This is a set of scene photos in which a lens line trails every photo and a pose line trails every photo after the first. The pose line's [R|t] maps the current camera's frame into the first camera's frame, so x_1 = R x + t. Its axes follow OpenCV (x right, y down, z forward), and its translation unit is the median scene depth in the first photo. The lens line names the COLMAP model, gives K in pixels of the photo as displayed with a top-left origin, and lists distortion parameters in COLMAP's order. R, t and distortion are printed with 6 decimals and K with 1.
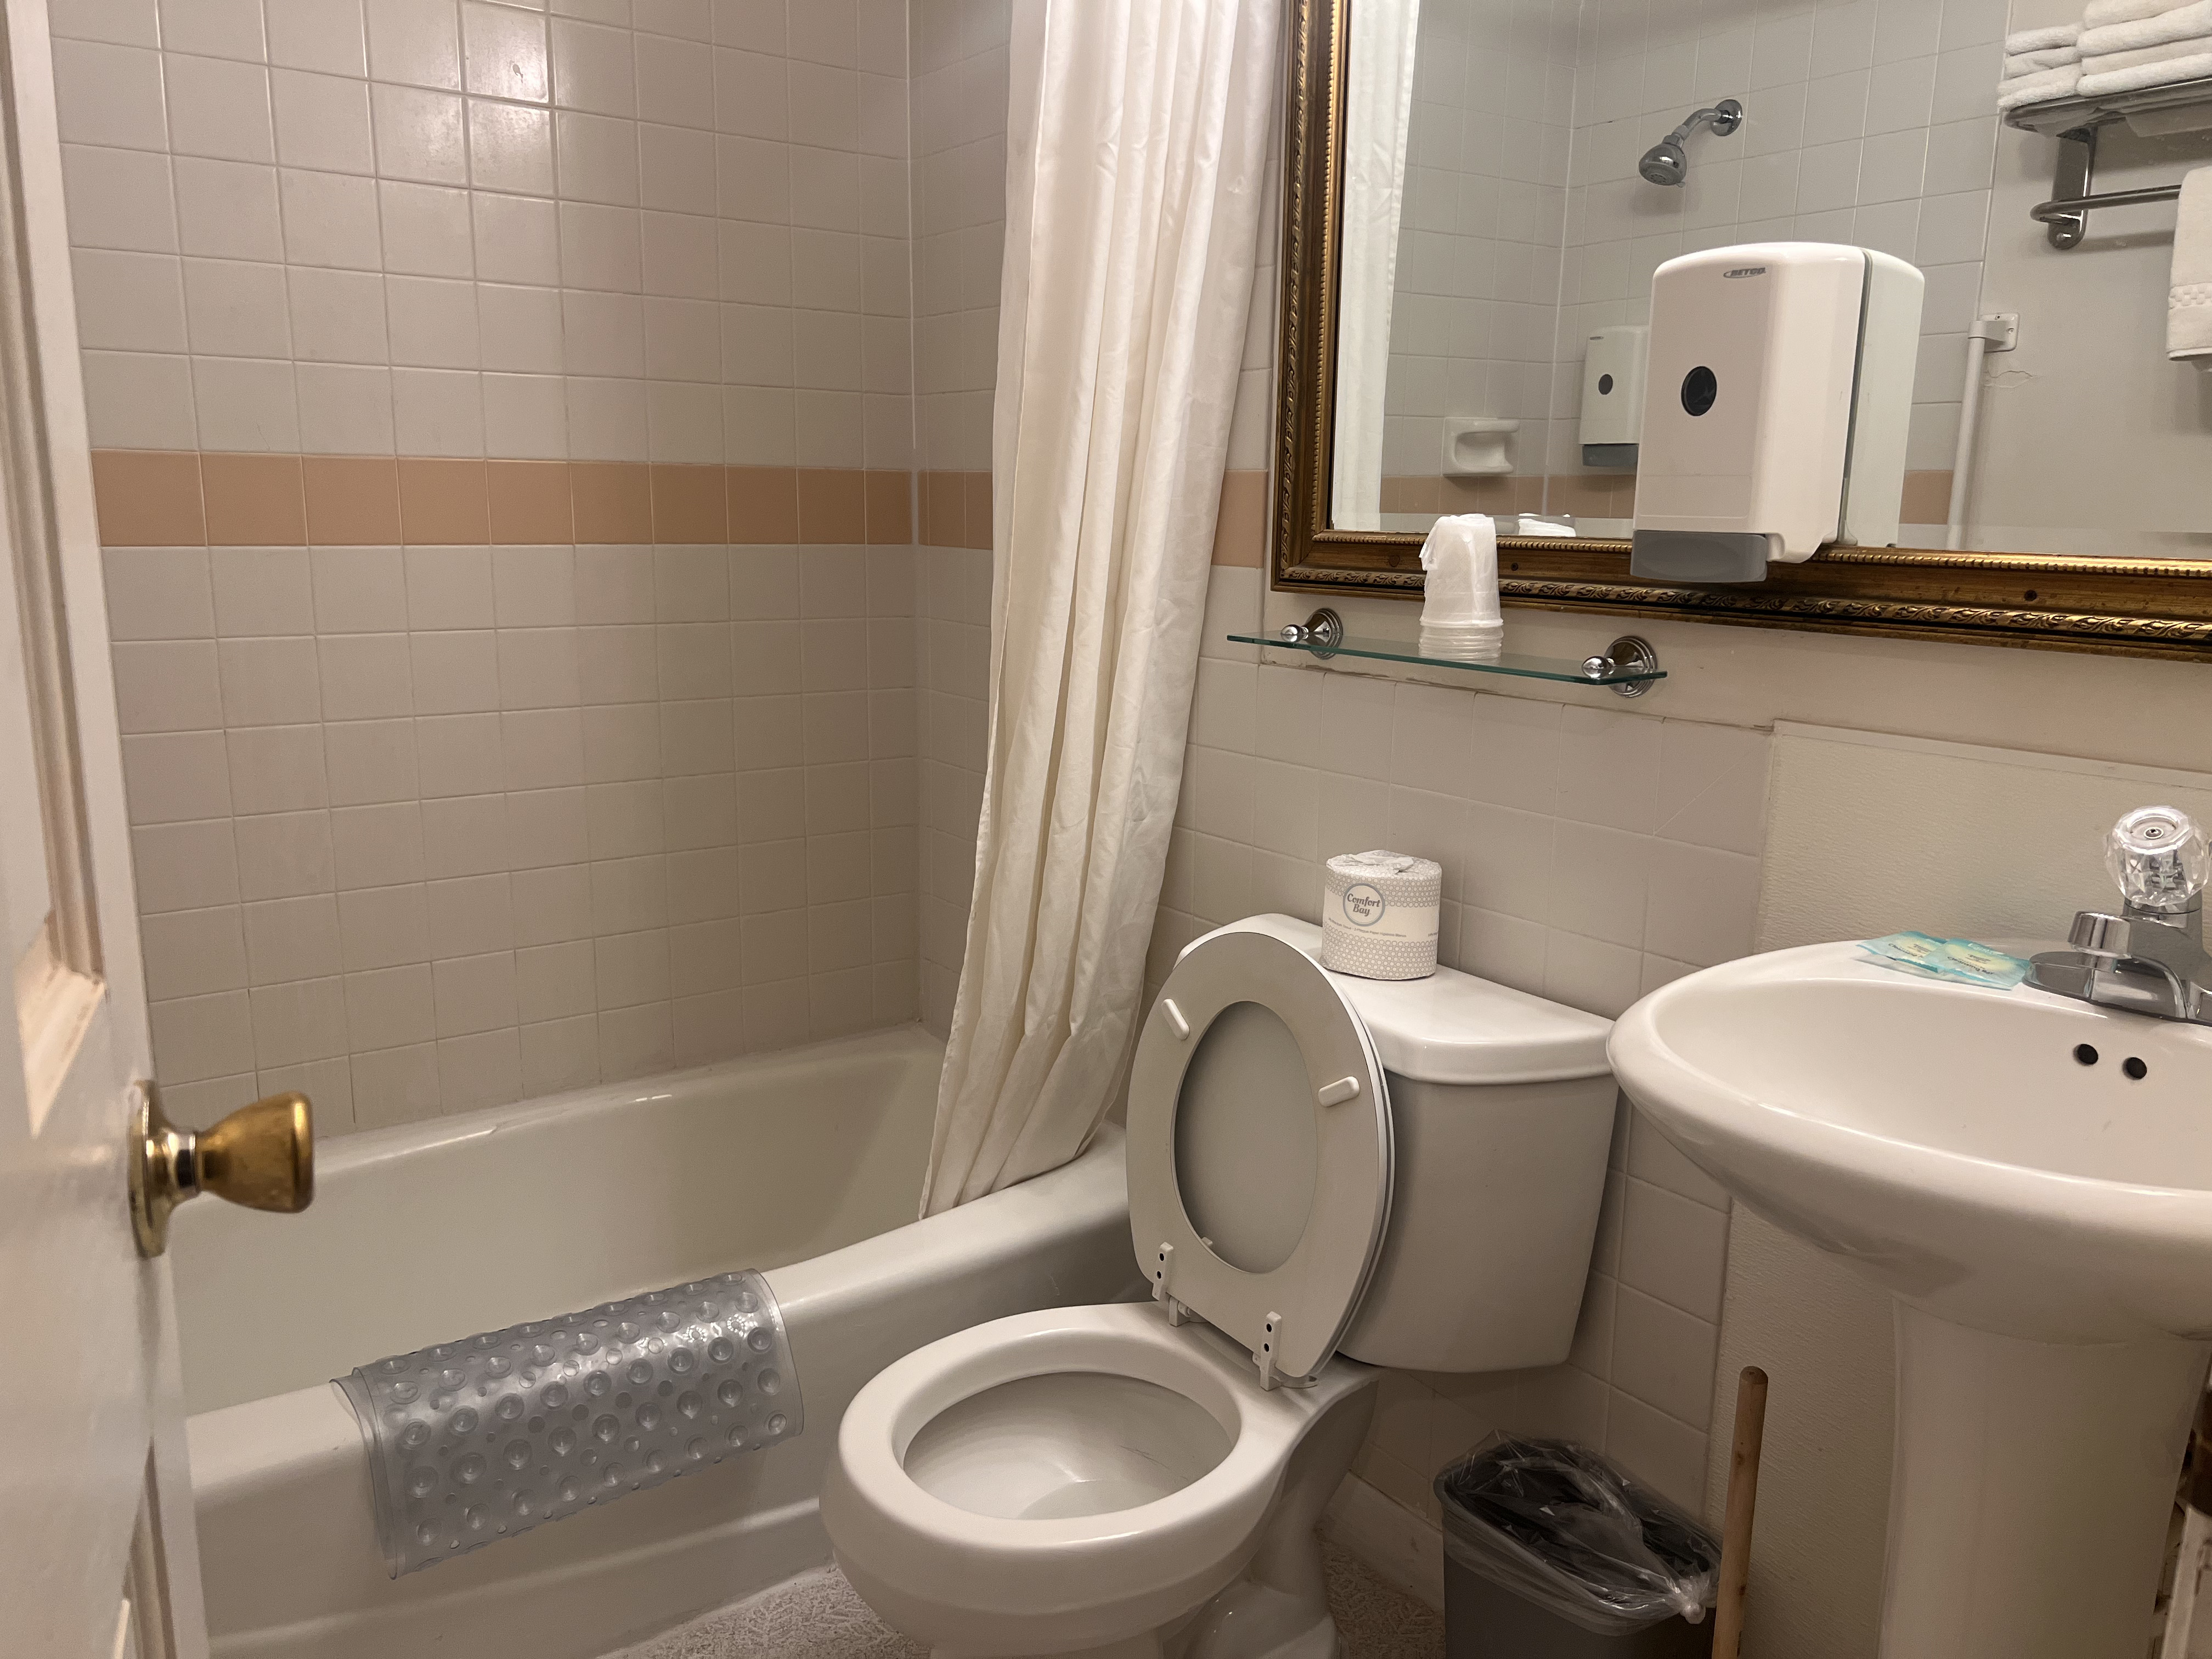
lens RADIAL K [[1664.3, 0, 1106.0], [0, 1664.3, 829.5], [0, 0, 1]] dist [0.080306, -0.099892]
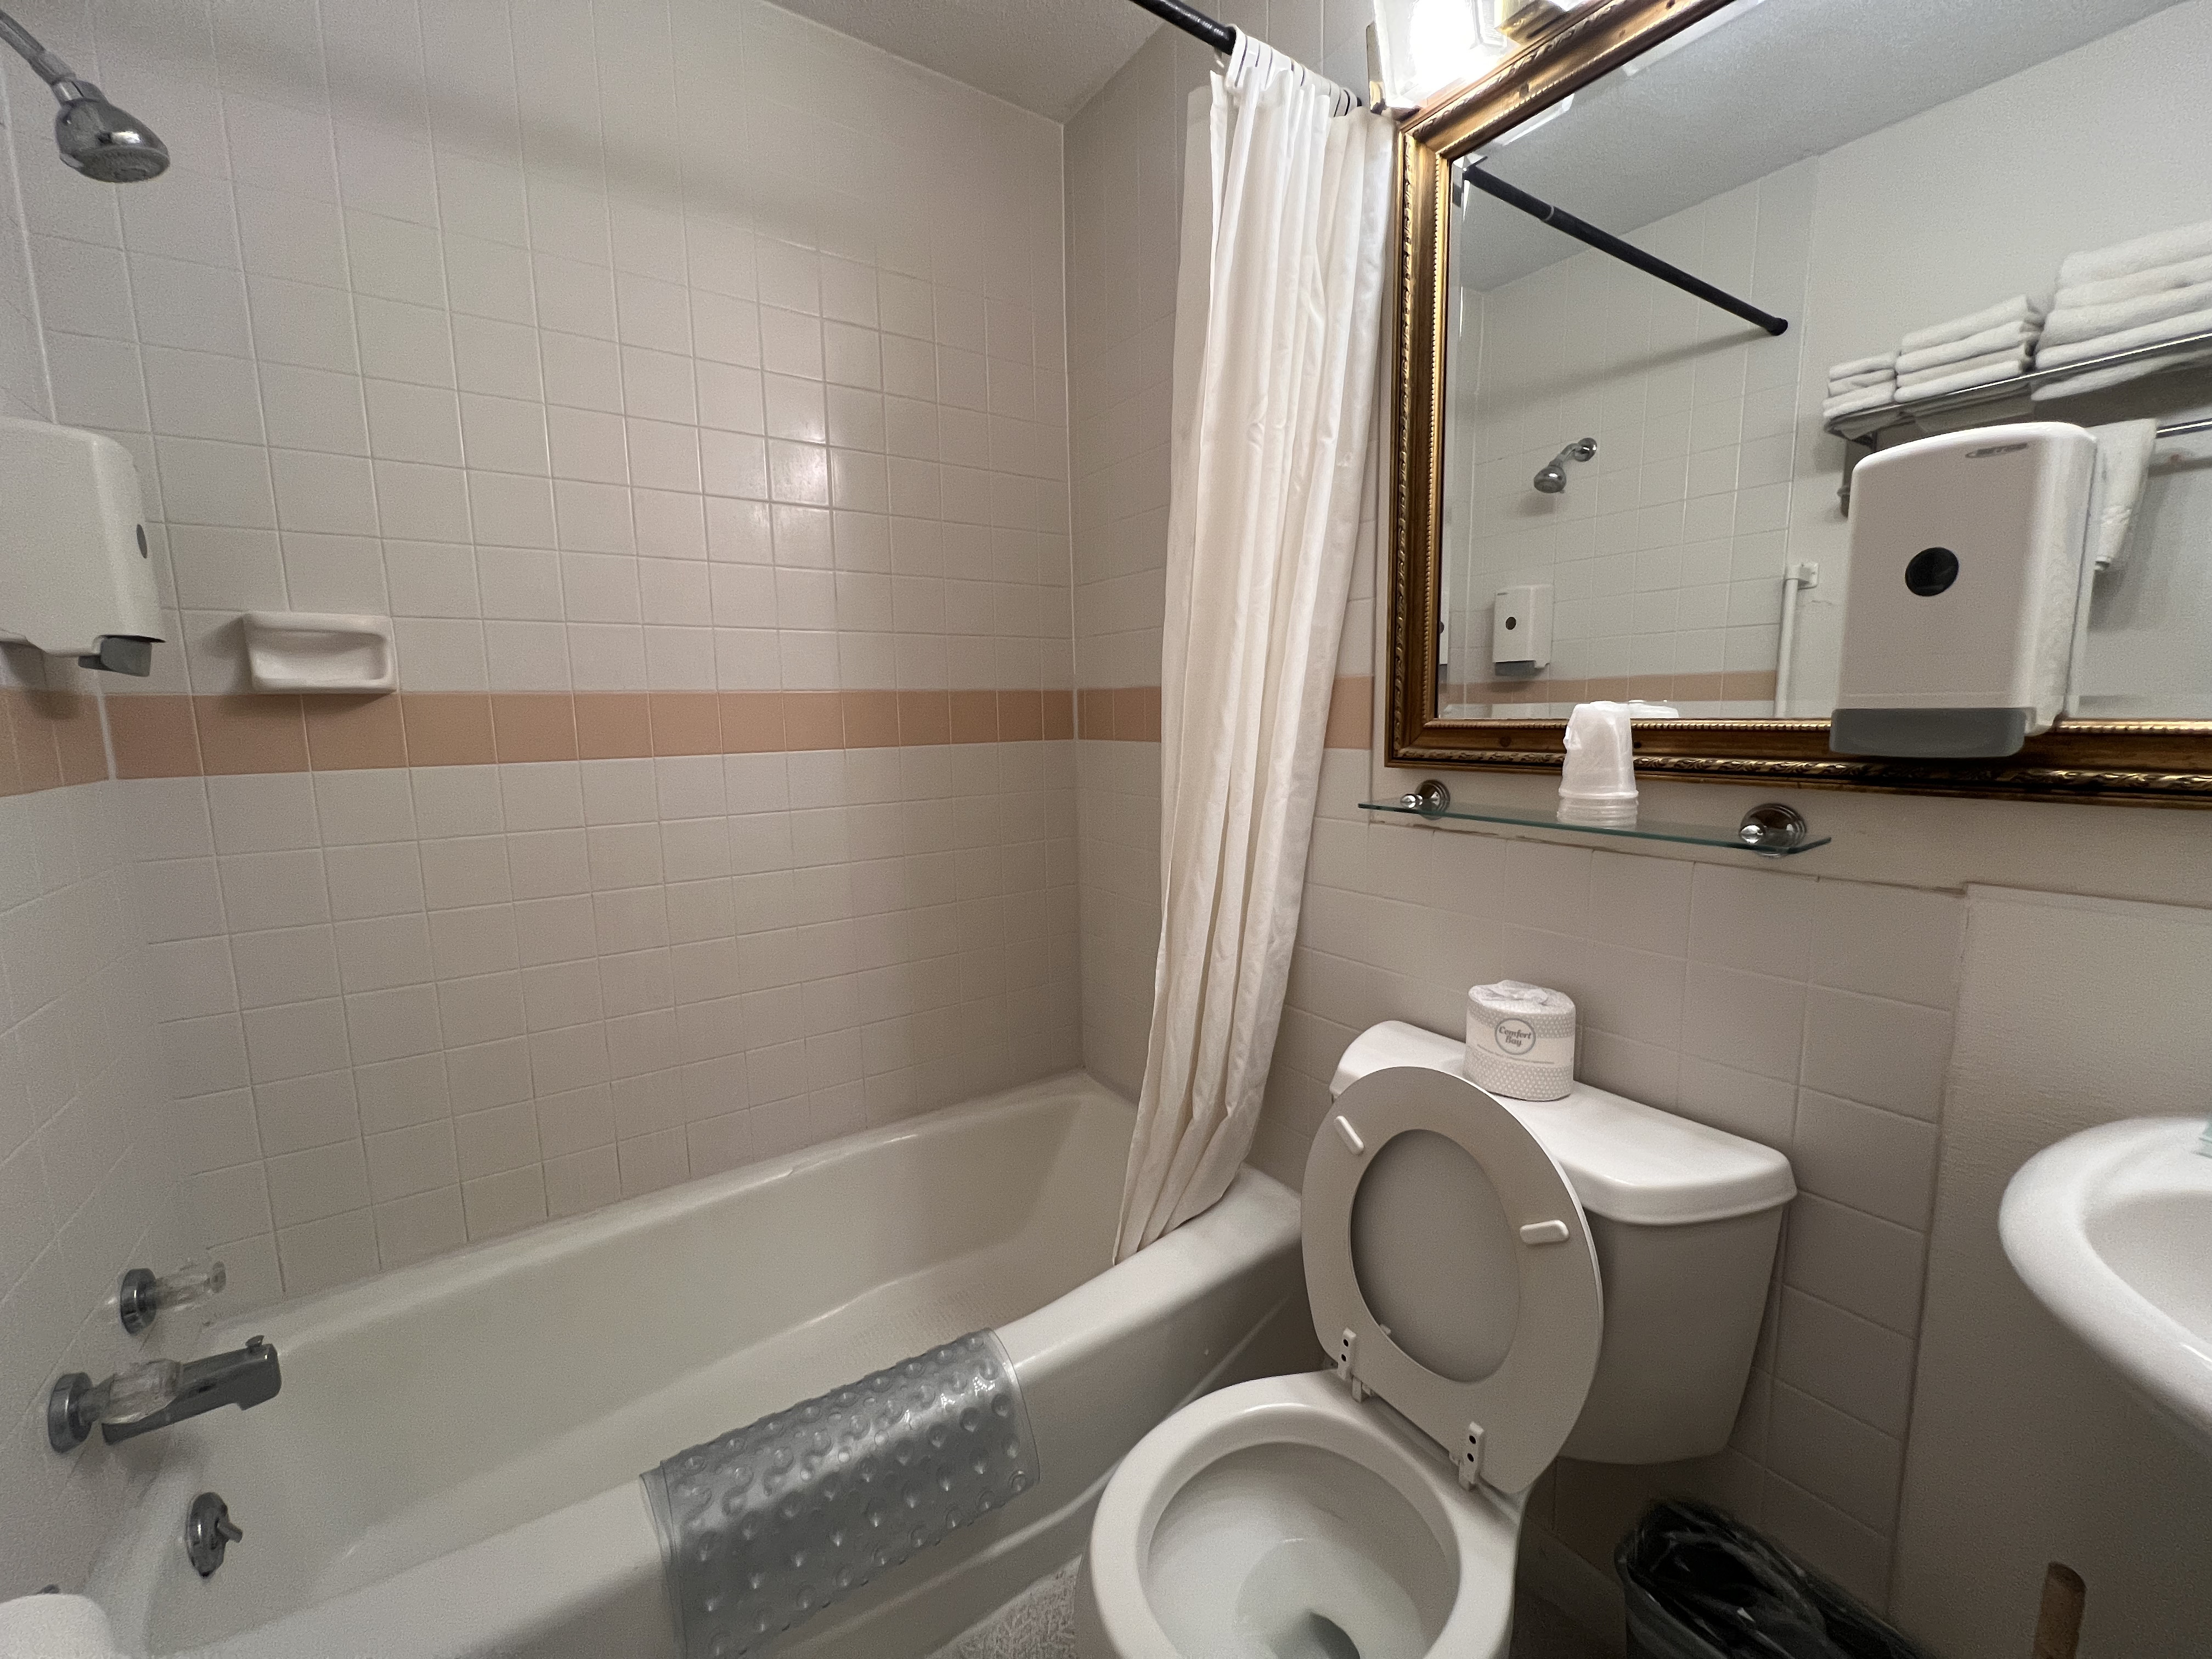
lens RADIAL K [[885.6, 0, 1104.1], [0, 885.6, 823.1], [0, 0, 1]] dist [0.000133, 0.000026]
pose [[0.999244, -0.029385, -0.025450, -0.102132], [0.027577, 0.997256, -0.068699, -0.062914], [0.027399, 0.067946, 0.997313, 0.338409]]
